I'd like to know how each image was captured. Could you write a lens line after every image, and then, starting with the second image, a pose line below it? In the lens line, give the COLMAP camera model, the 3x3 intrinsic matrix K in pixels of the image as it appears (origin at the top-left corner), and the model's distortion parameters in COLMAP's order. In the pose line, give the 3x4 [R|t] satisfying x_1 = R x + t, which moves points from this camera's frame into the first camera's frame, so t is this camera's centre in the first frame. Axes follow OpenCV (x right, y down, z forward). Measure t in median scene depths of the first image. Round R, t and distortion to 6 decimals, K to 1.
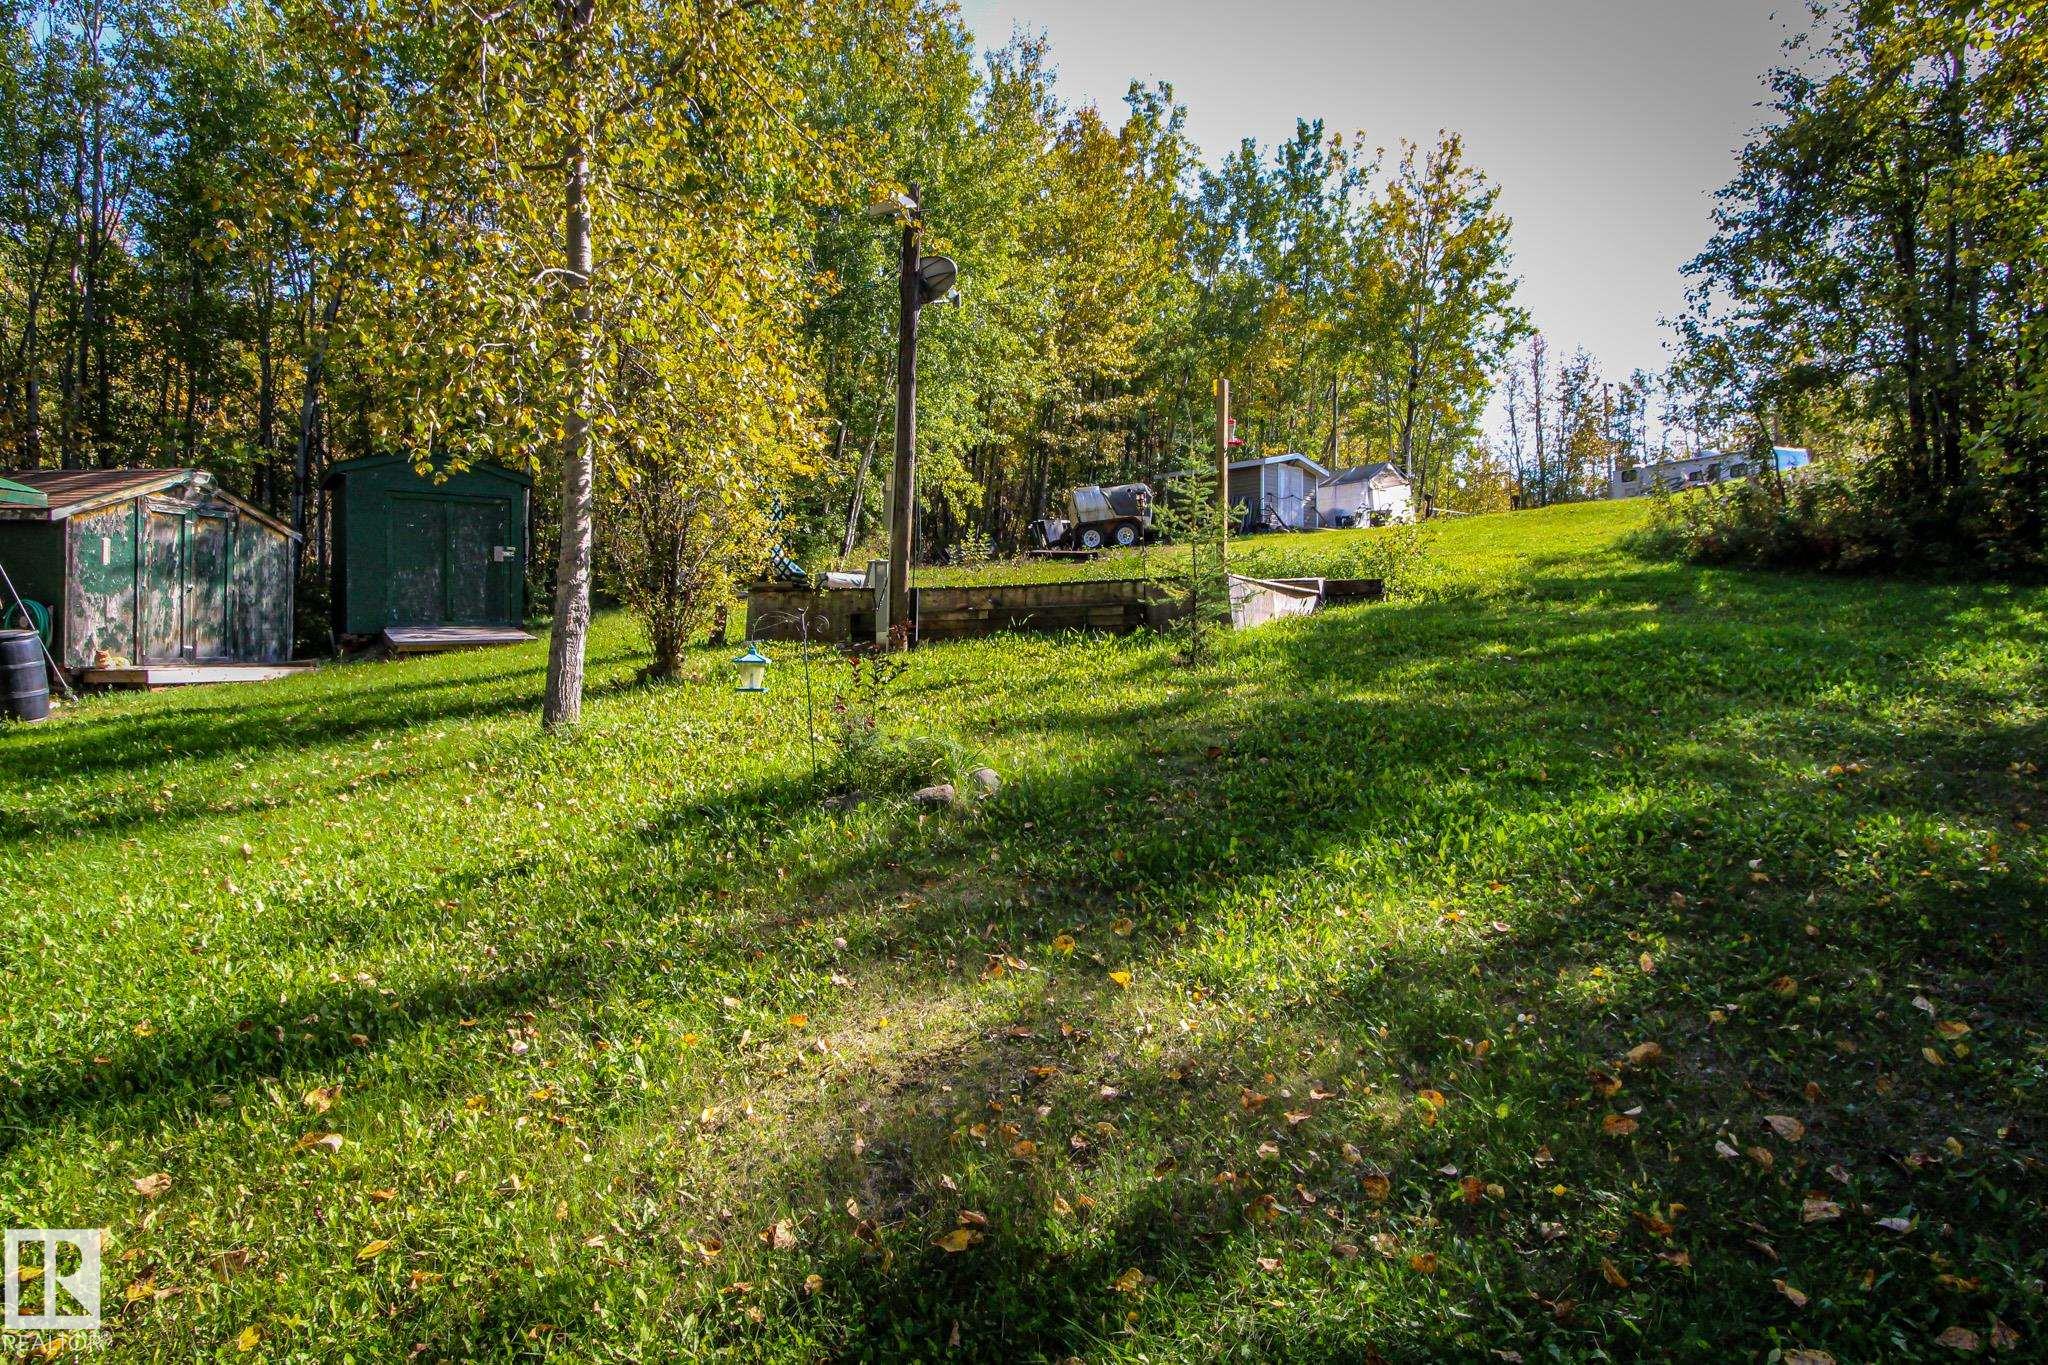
lens RADIAL K [[1211.3, 0, 1020.3], [0, 1211.3, 673.5], [0, 0, 1]] dist [0.001947, 0.000266]
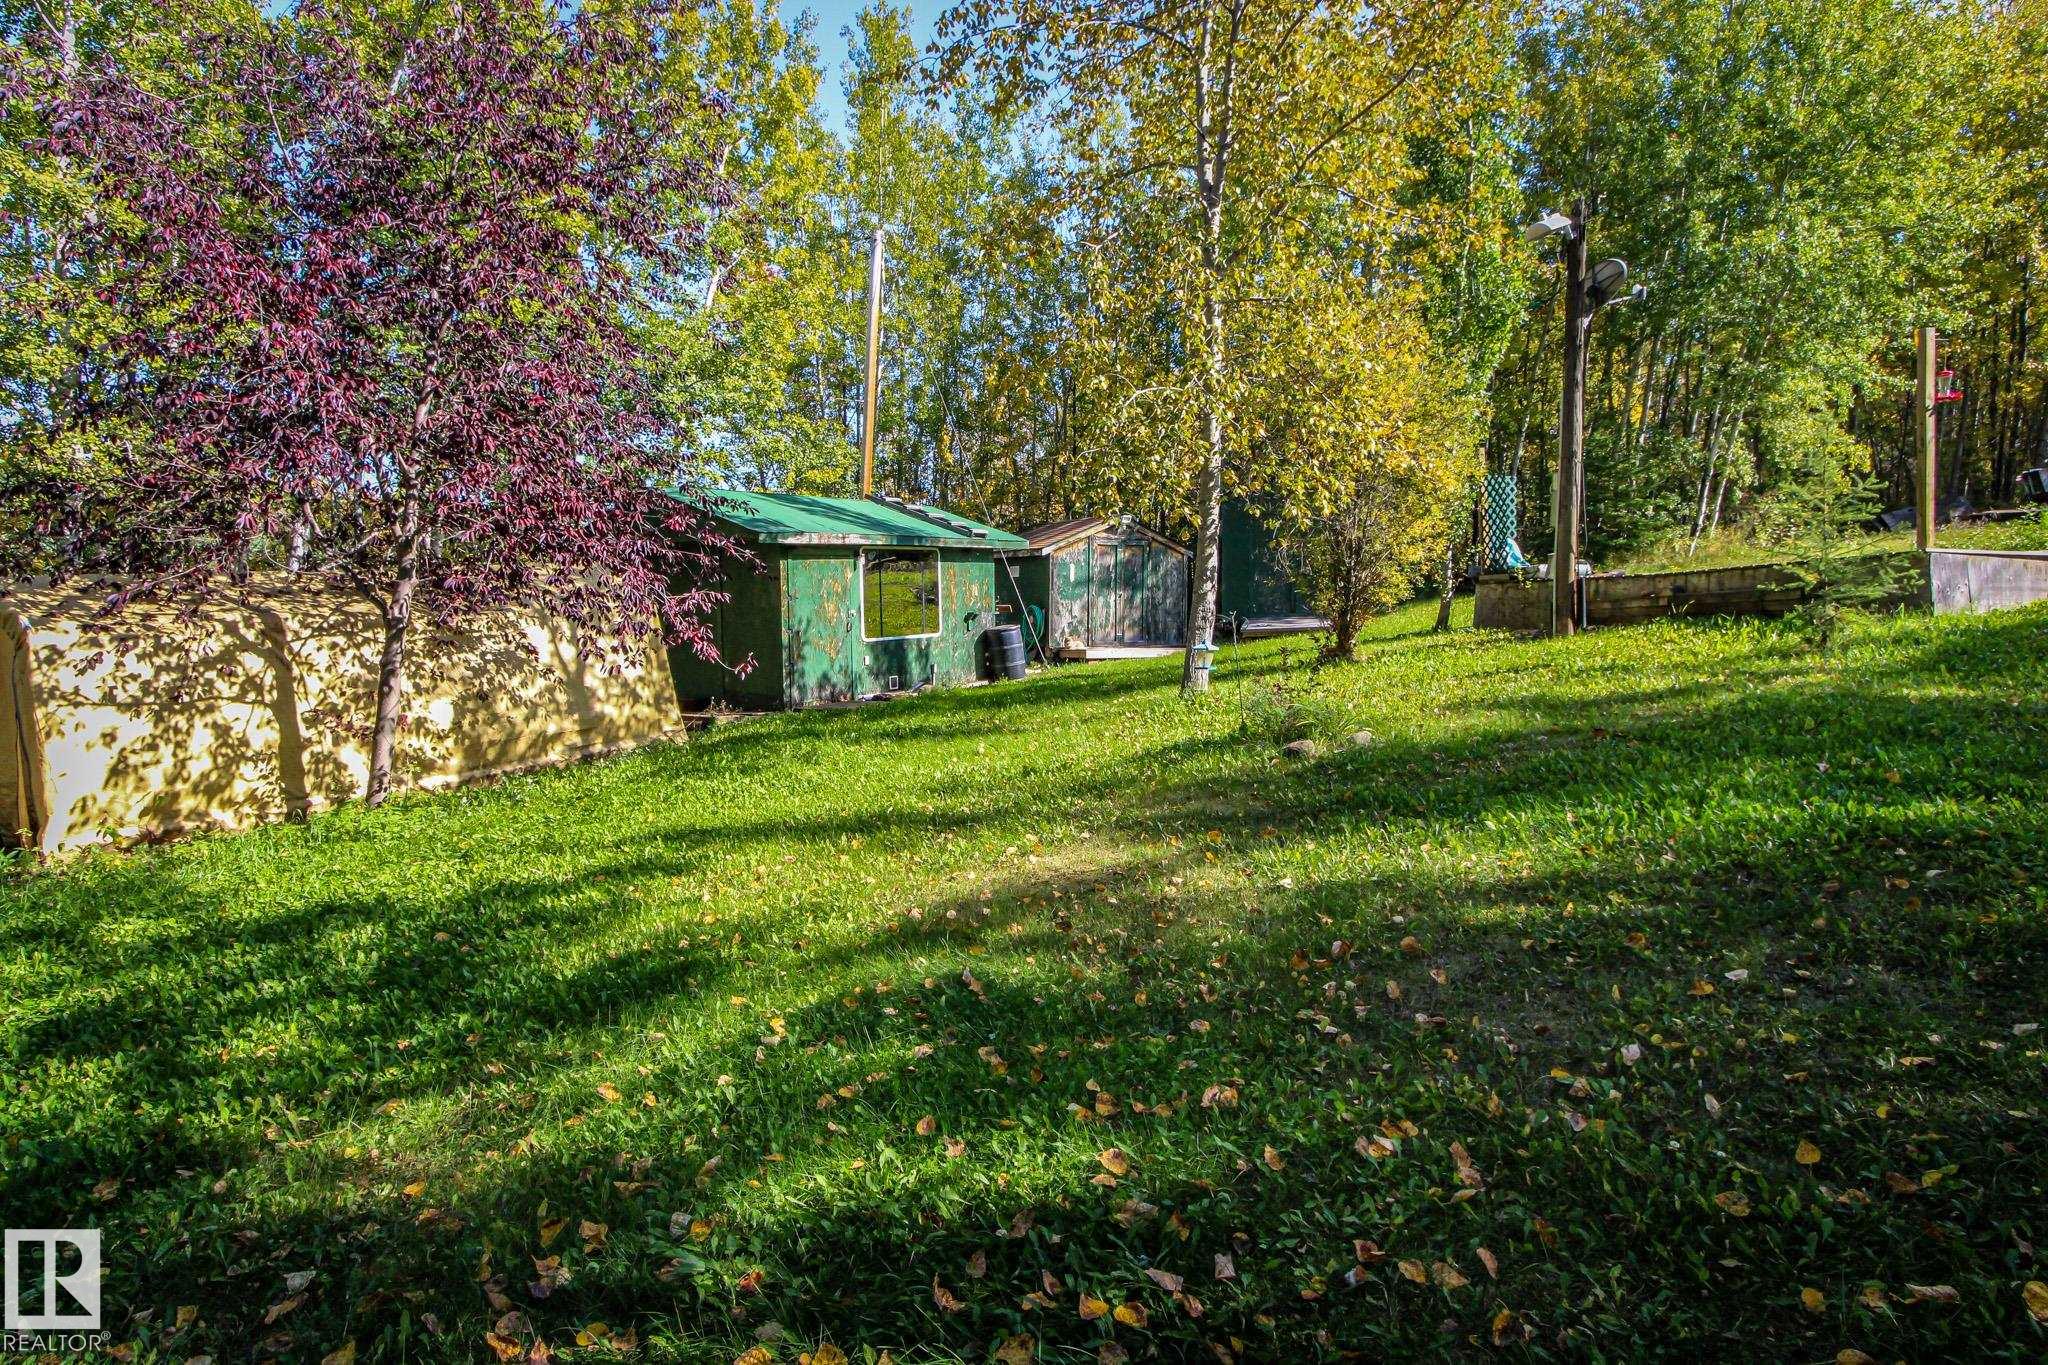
lens RADIAL K [[1124.1, 0, 1033.9], [0, 1124.1, 666.3], [0, 0, 1]] dist [-0.007736, 0.002414]
pose [[0.688965, 0.017663, -0.724579, 0.253439], [-0.007821, 0.999826, 0.016937, -0.005277], [0.724752, -0.006002, 0.688983, -0.025531]]
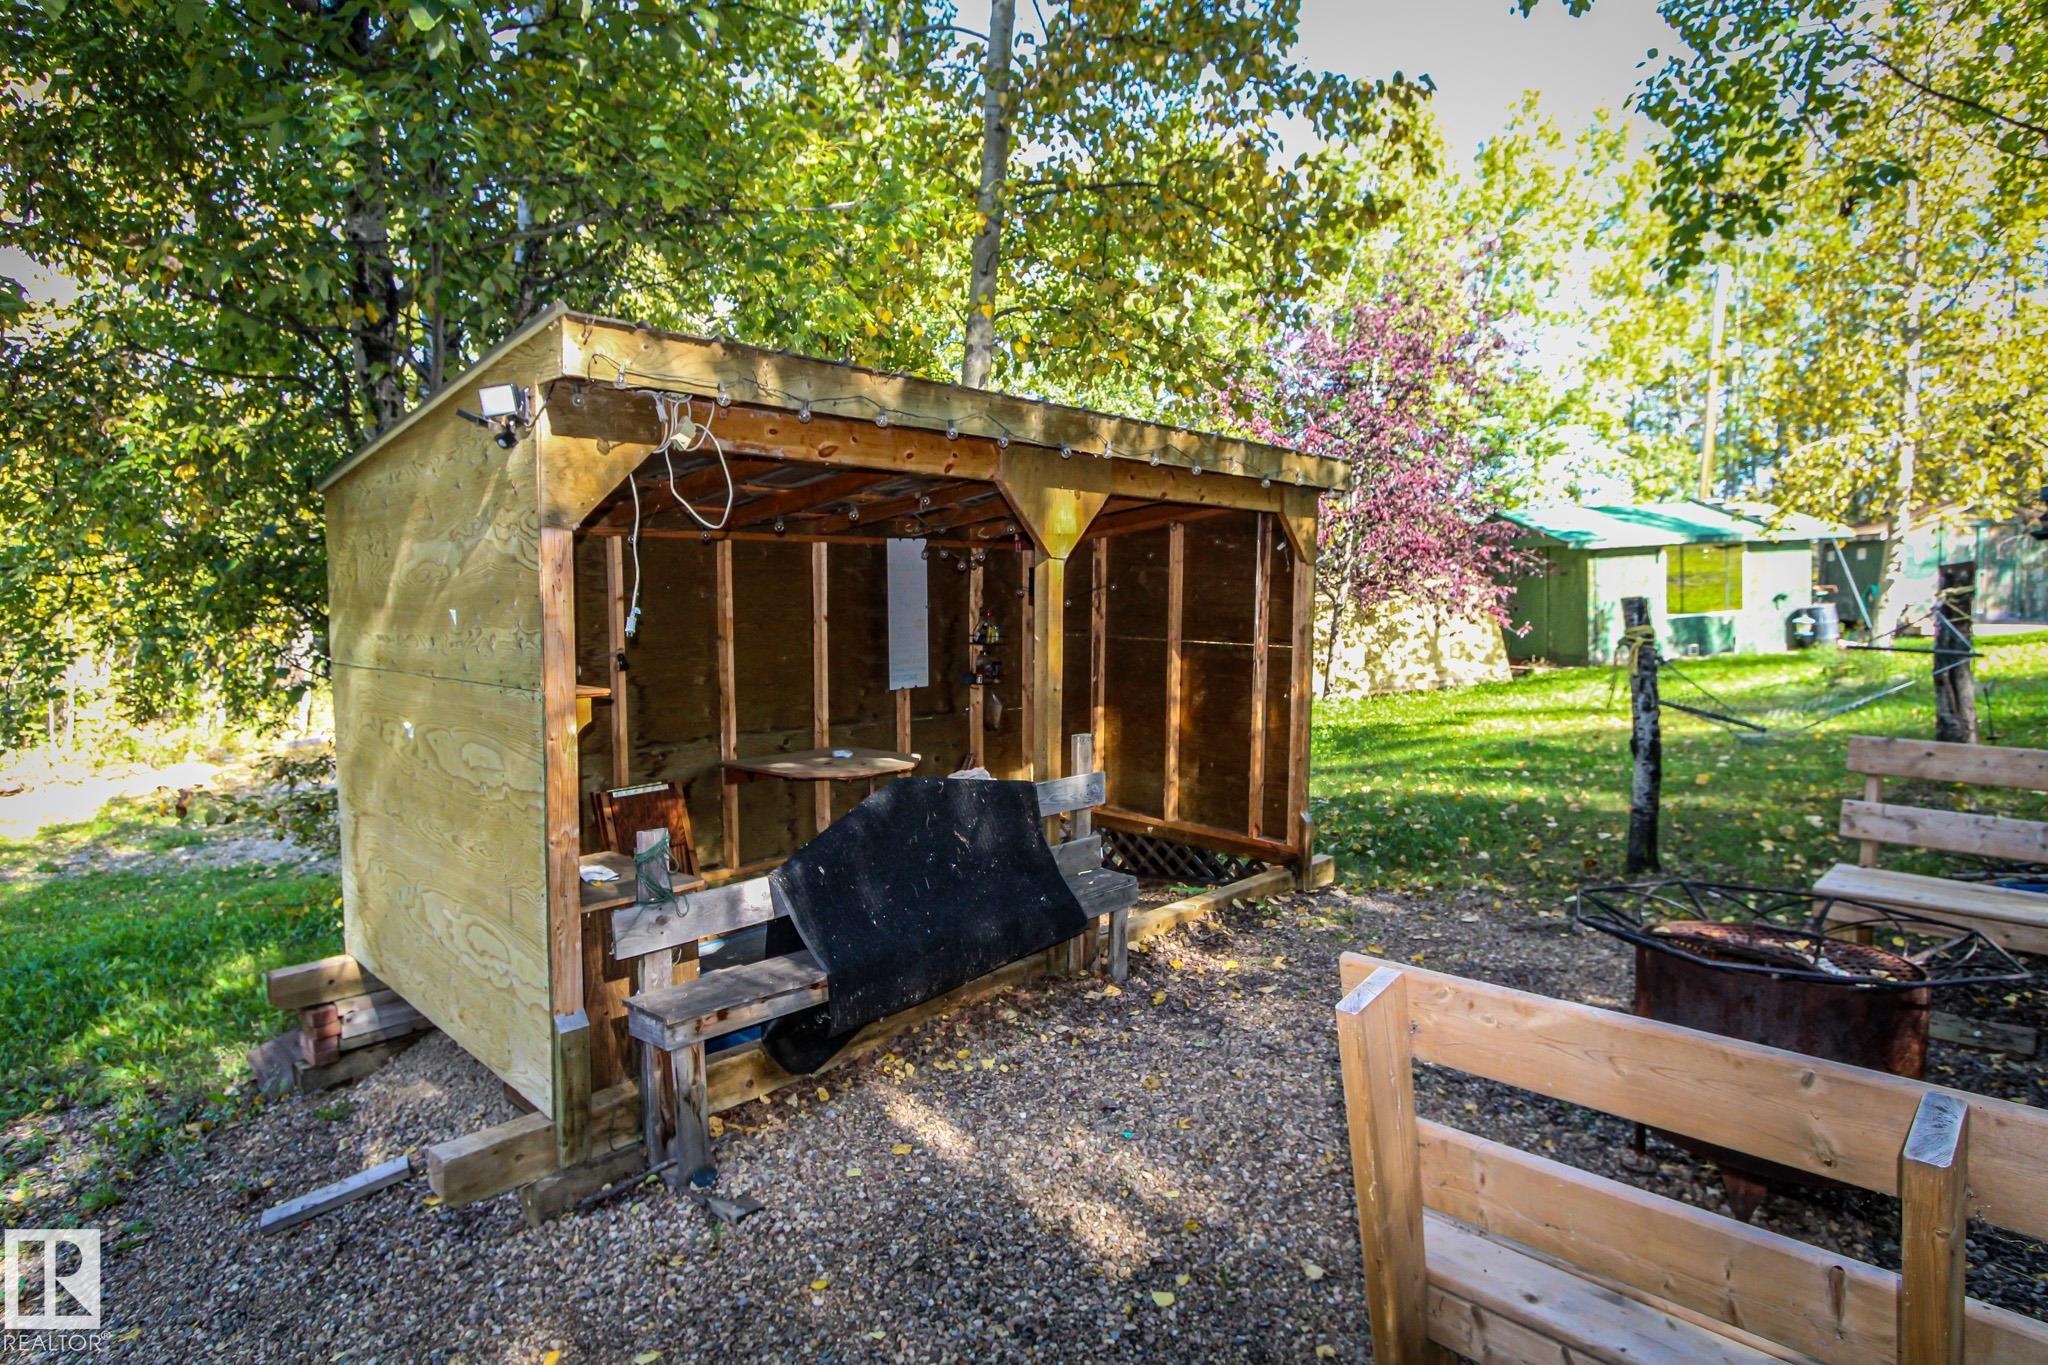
lens RADIAL K [[1124.1, 0, 1013.0], [0, 1124.1, 686.1], [0, 0, 1]] dist [-0.007736, 0.002414]
pose [[-0.040281, 0.055183, -0.997663, 0.814032], [-0.009524, 0.998407, 0.055609, 0.005833], [0.999143, 0.011741, -0.039691, -0.161881]]
